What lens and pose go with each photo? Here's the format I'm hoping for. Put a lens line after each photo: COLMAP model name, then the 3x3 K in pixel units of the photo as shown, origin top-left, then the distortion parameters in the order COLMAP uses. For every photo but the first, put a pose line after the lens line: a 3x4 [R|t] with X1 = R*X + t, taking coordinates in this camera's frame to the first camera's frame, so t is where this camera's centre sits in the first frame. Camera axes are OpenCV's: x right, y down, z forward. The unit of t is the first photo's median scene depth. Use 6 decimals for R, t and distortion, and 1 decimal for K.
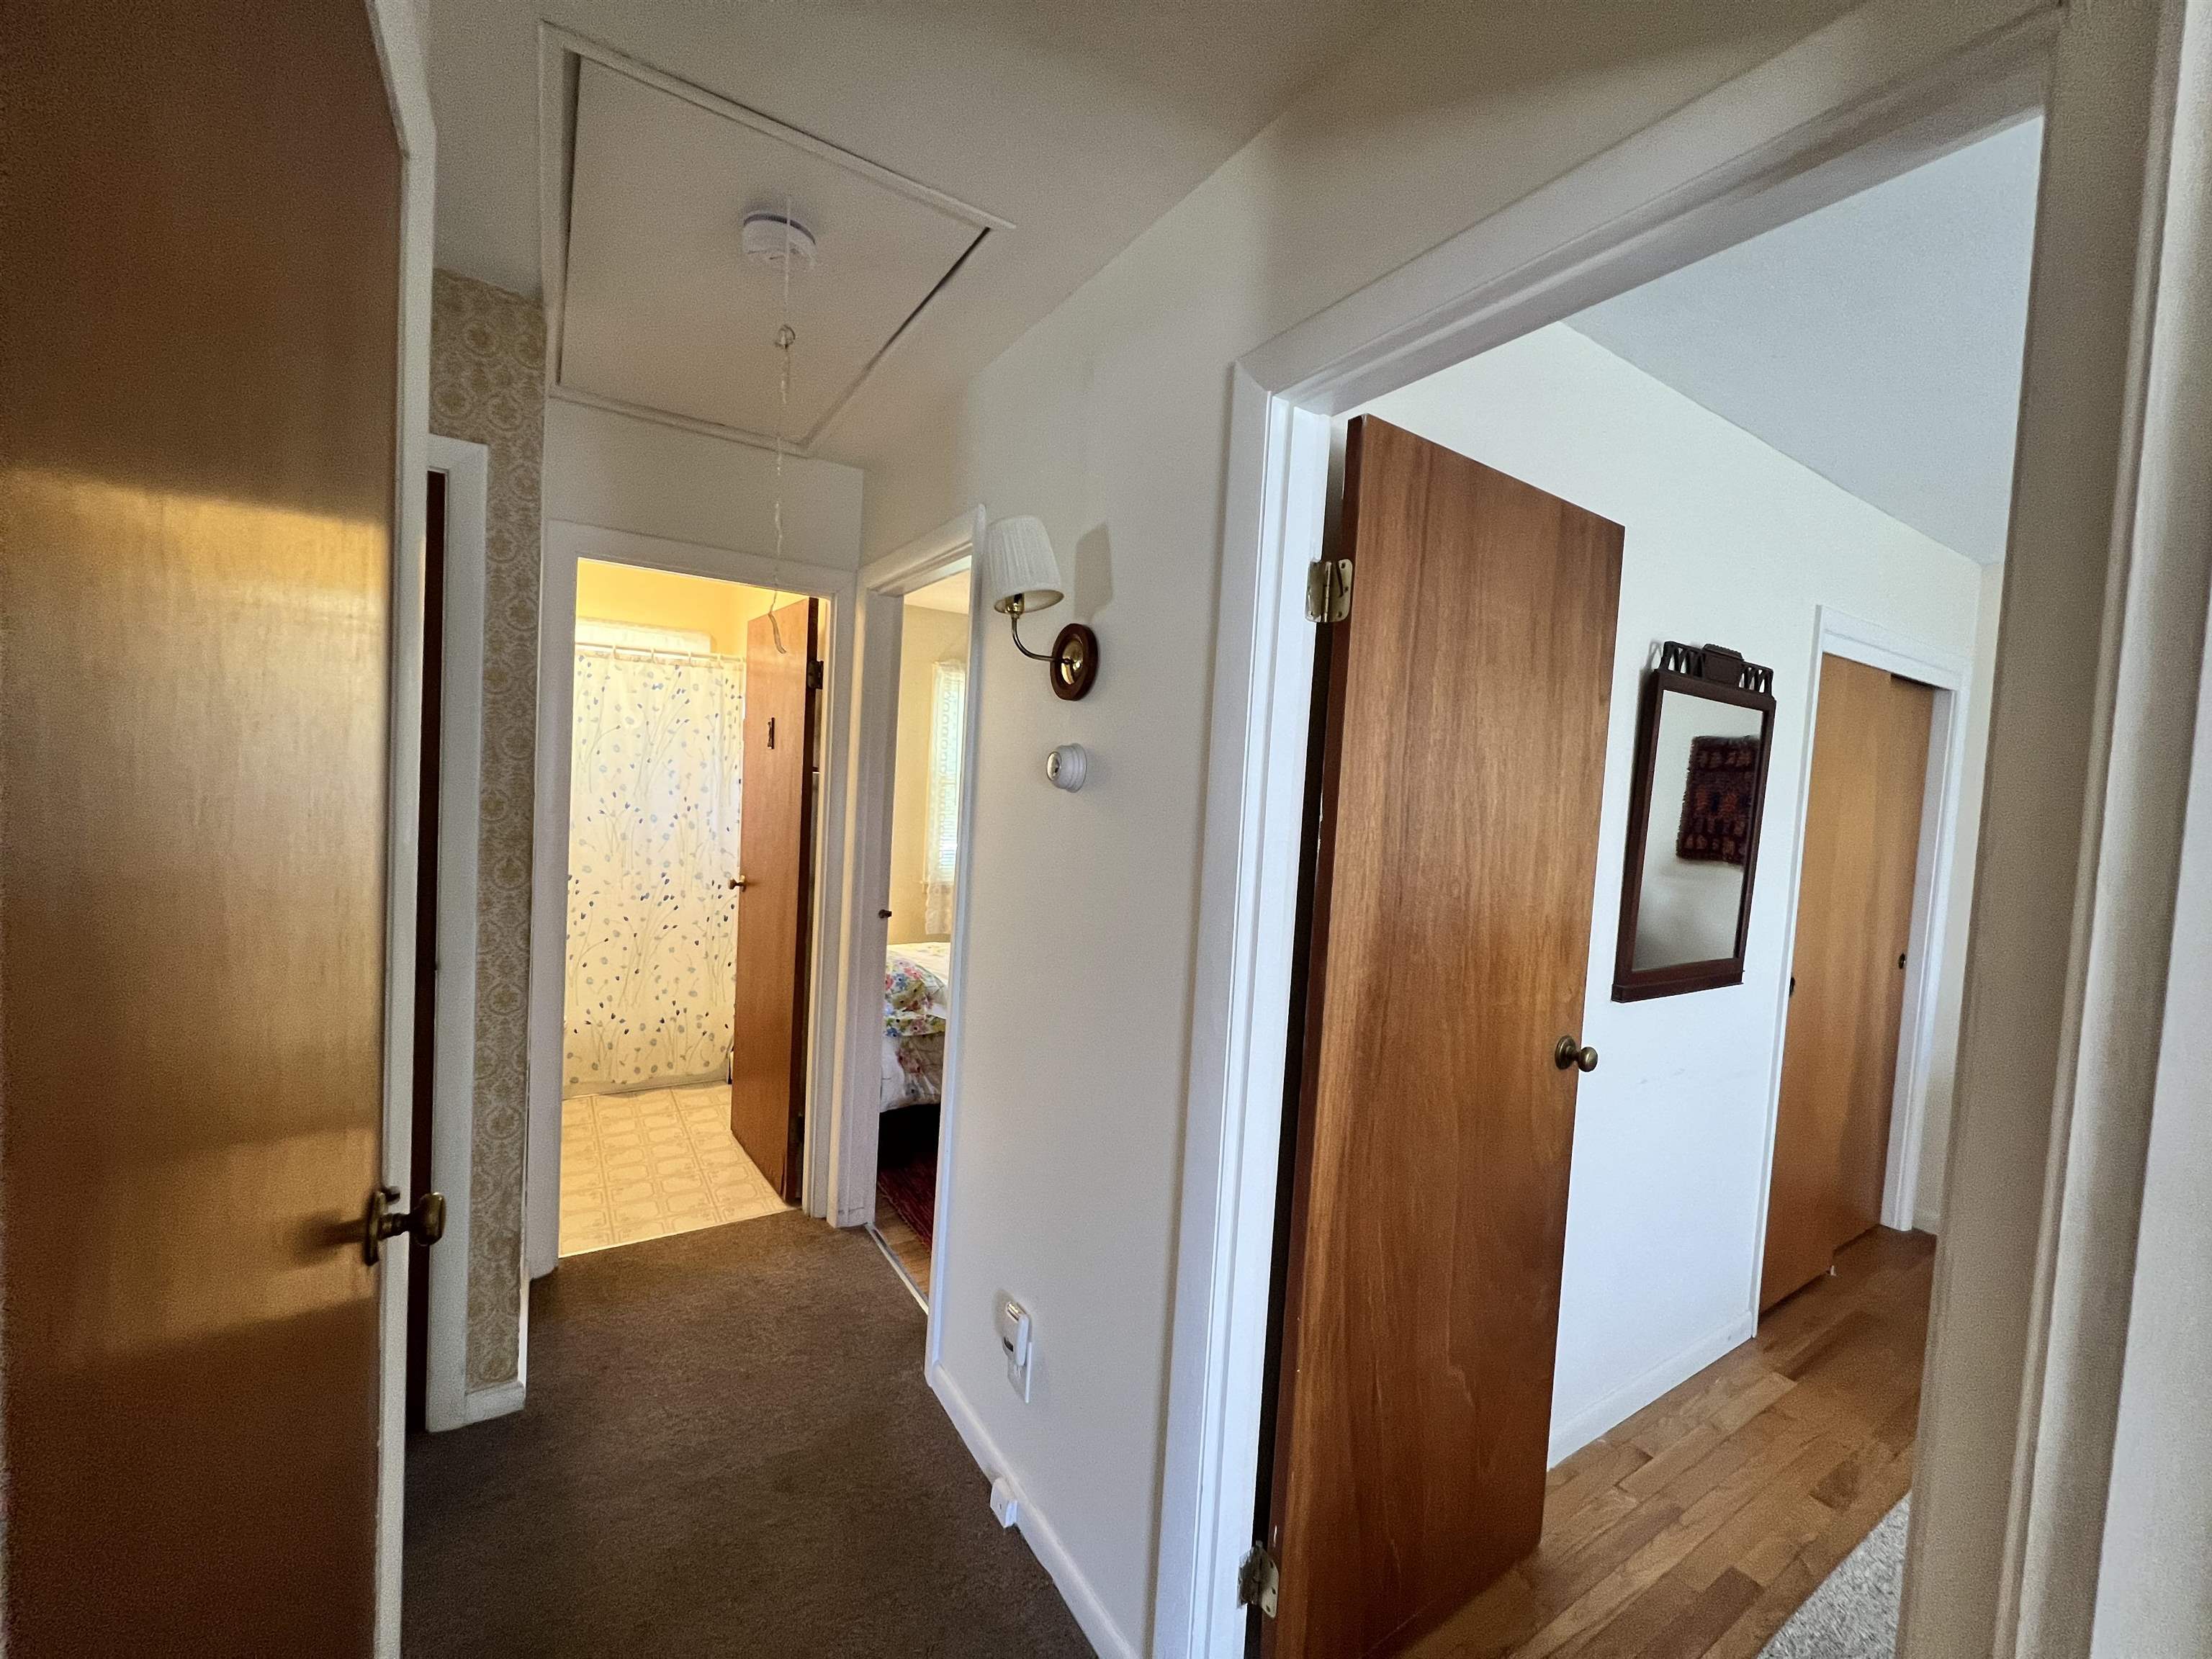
lens RADIAL K [[887.8, 0, 1103.2], [0, 887.8, 825.6], [0, 0, 1]] dist [-0.003488, 0.000860]
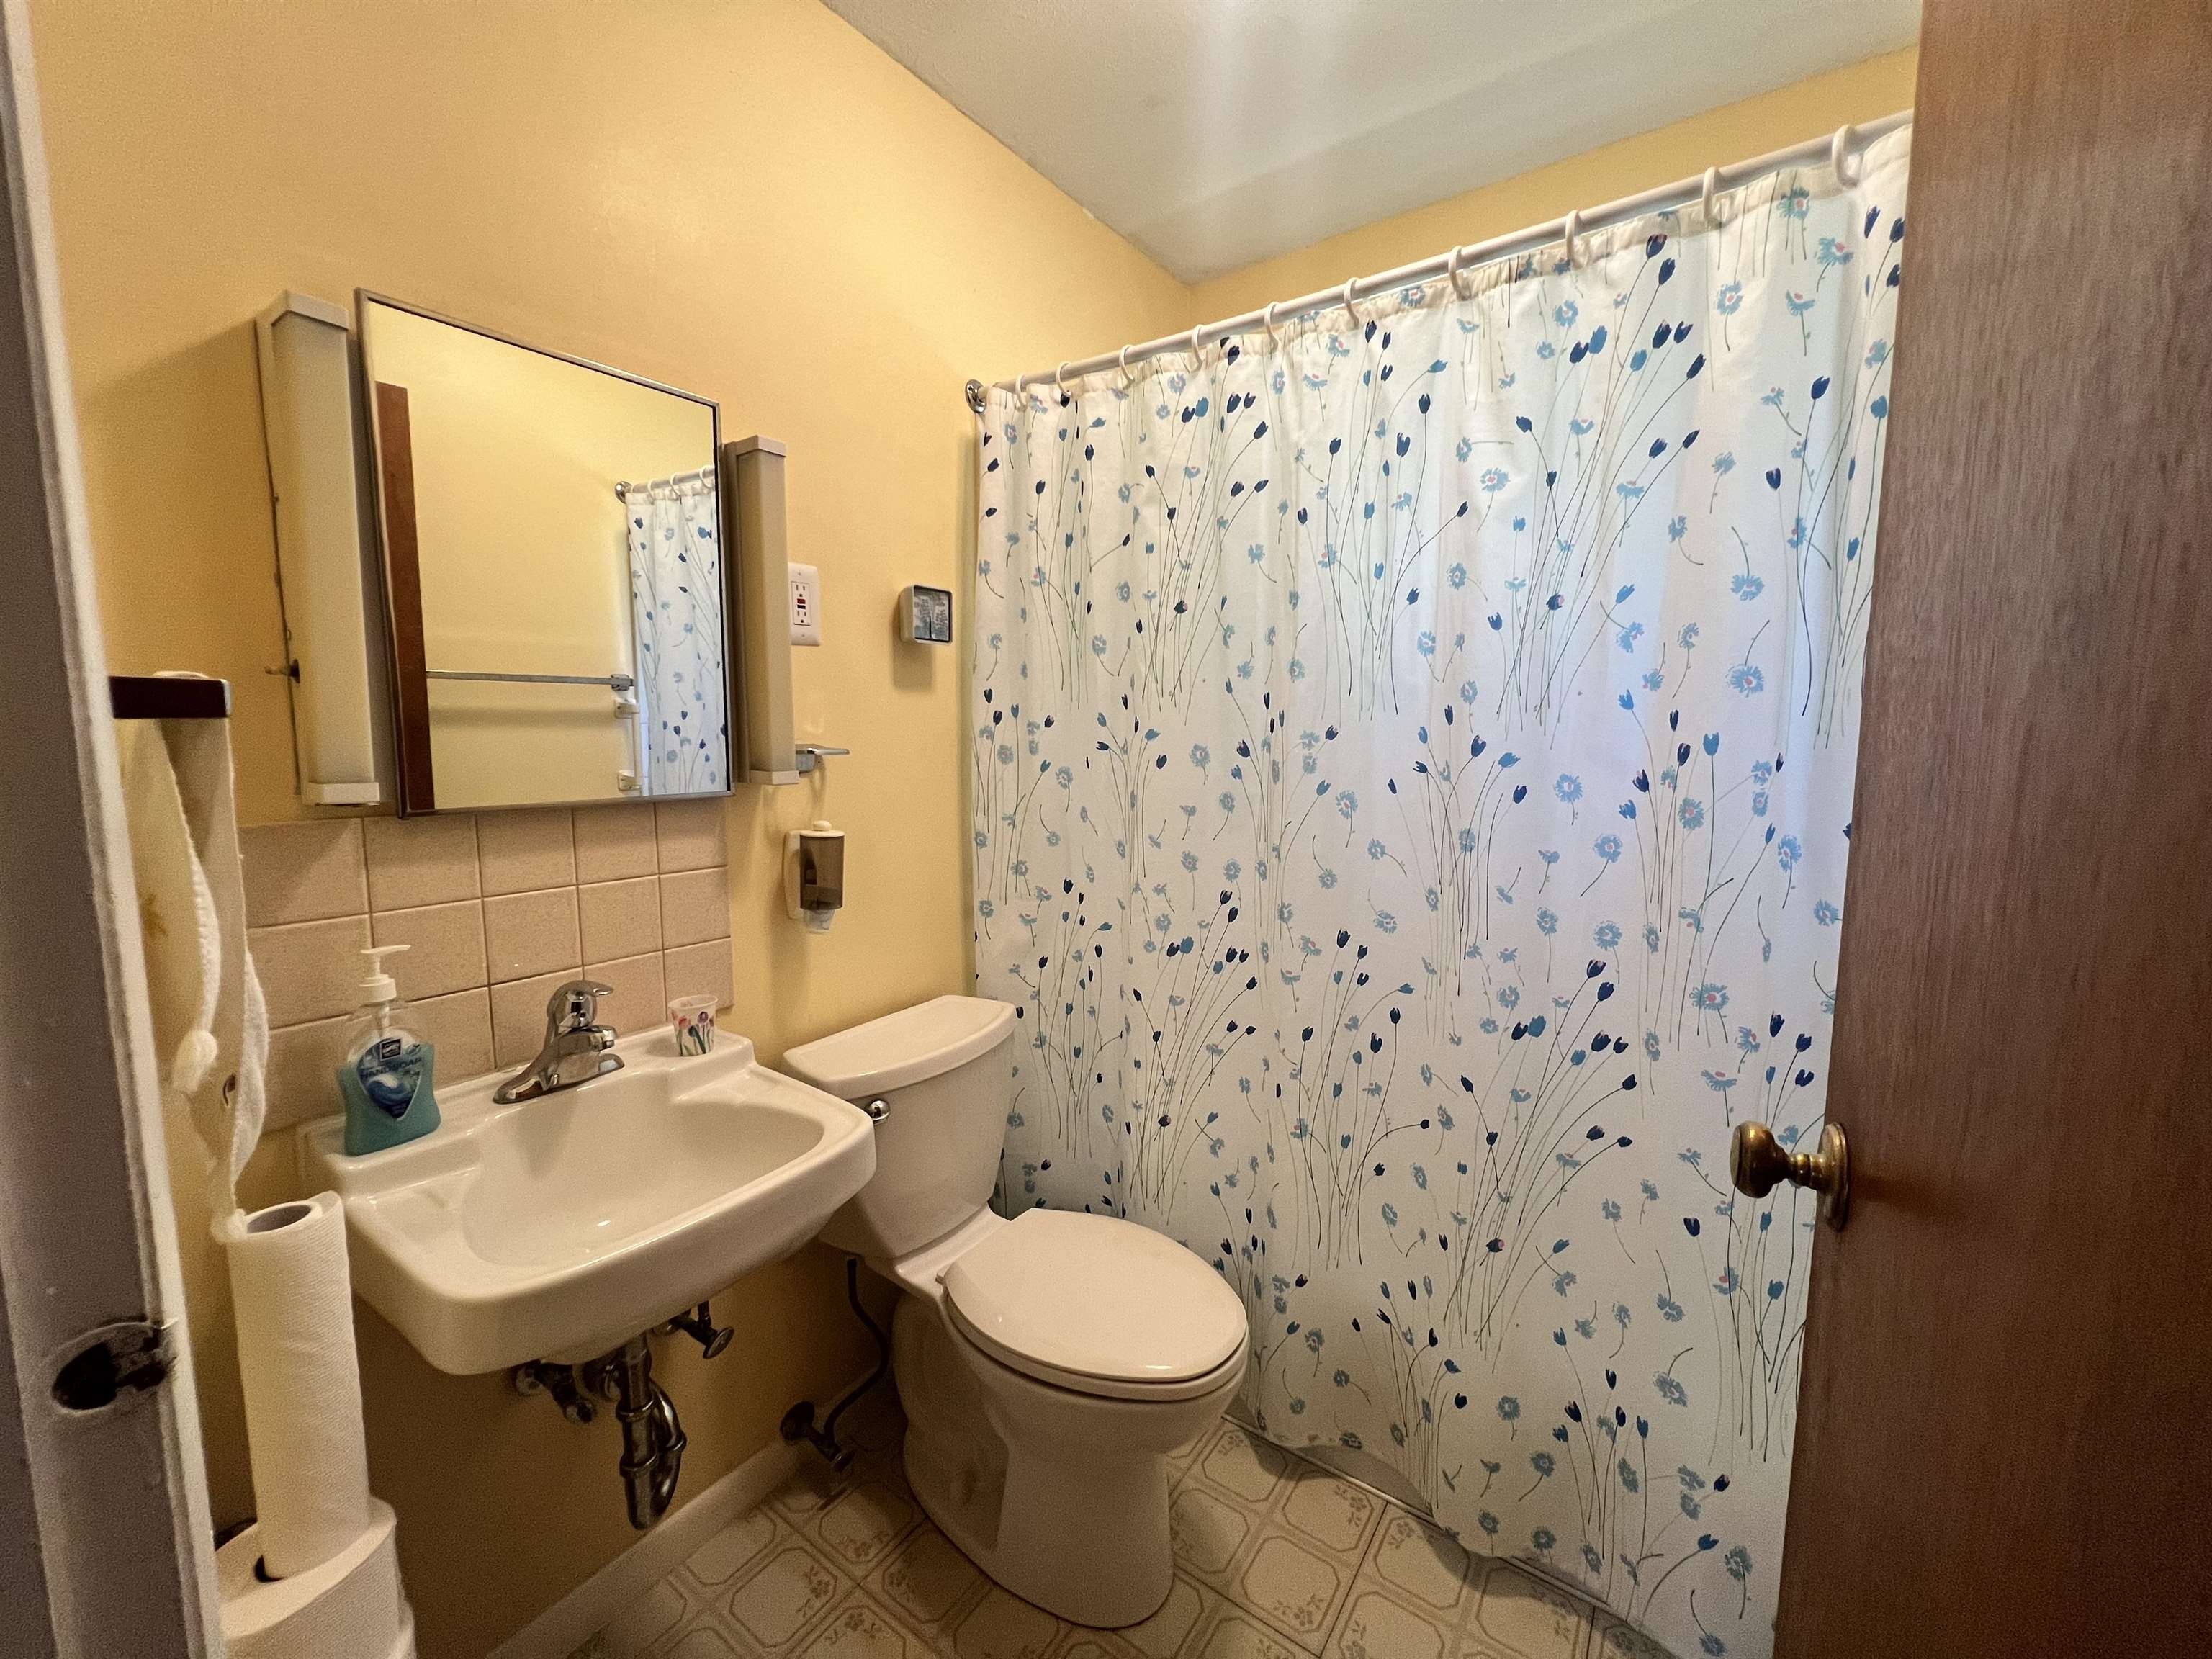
lens RADIAL K [[887.8, 0, 1096.8], [0, 887.8, 828.4], [0, 0, 1]] dist [-0.003488, 0.000860]
pose [[0.373976, 0.045296, -0.926331, -0.280603], [-0.029154, 0.998887, 0.037074, -0.000483], [0.926980, 0.013141, 0.374881, 0.737075]]
